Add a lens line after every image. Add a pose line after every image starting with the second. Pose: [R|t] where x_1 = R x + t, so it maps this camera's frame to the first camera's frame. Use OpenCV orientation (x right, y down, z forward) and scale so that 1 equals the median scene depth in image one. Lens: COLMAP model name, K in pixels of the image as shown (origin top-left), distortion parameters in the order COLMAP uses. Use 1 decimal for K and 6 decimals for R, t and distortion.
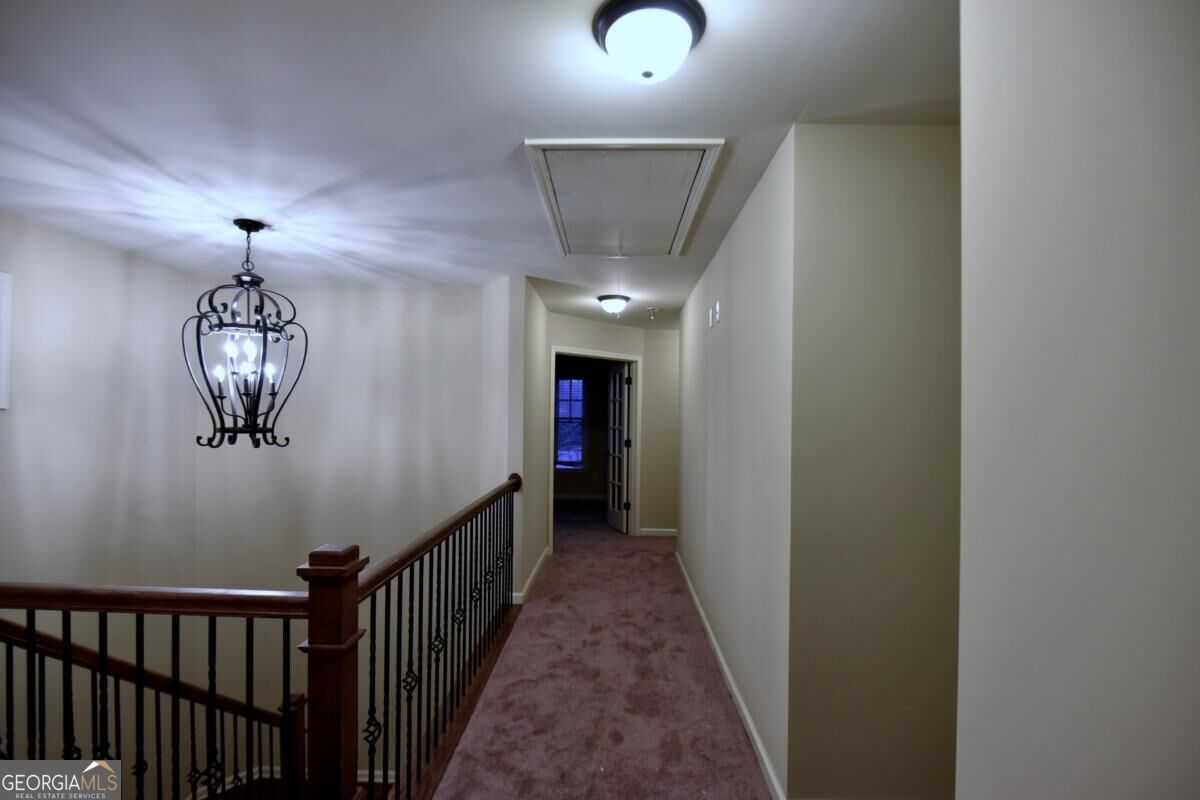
lens RADIAL K [[544.7, 0, 602.4], [0, 544.7, 413.8], [0, 0, 1]] dist [-0.008423, -0.003090]
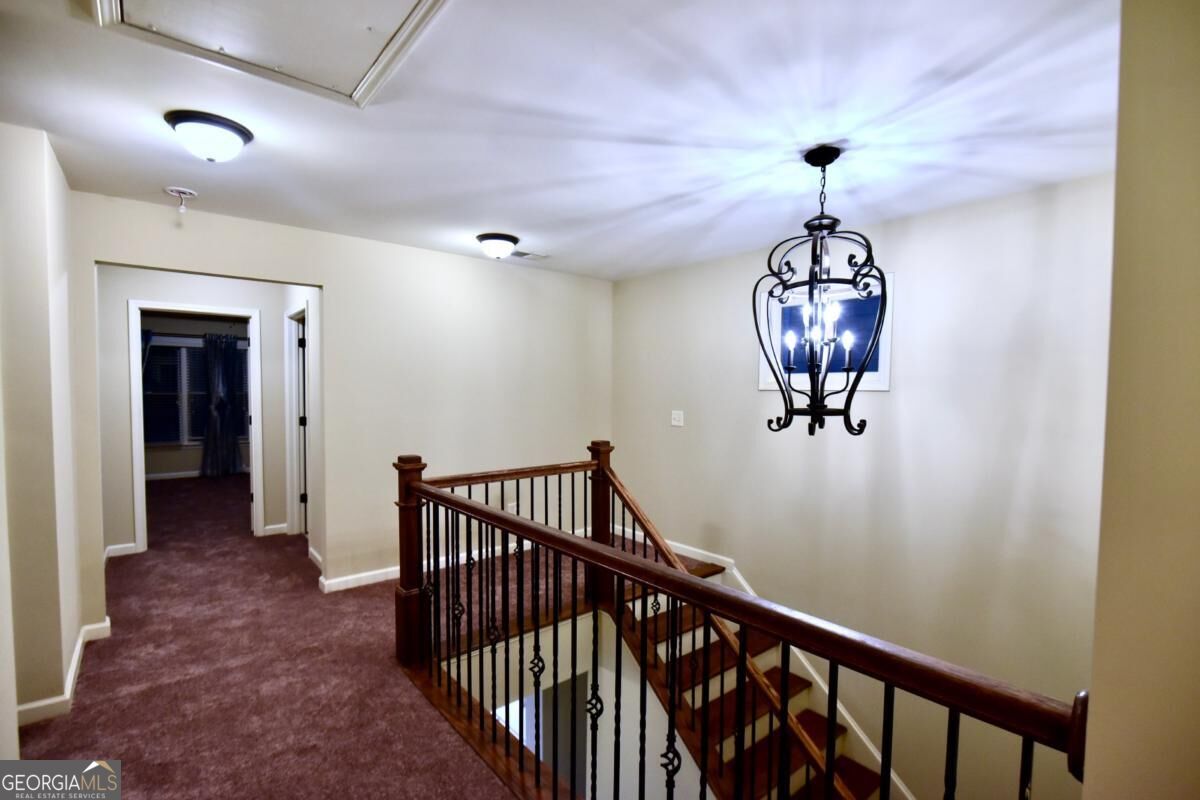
lens RADIAL K [[550.3, 0, 605.9], [0, 550.3, 414.9], [0, 0, 1]] dist [-0.014567, -0.000830]
pose [[-0.756681, 0.014223, -0.653630, 0.132975], [-0.016054, 0.999058, 0.040324, 0.005575], [0.653588, 0.041006, -0.755739, 1.526960]]
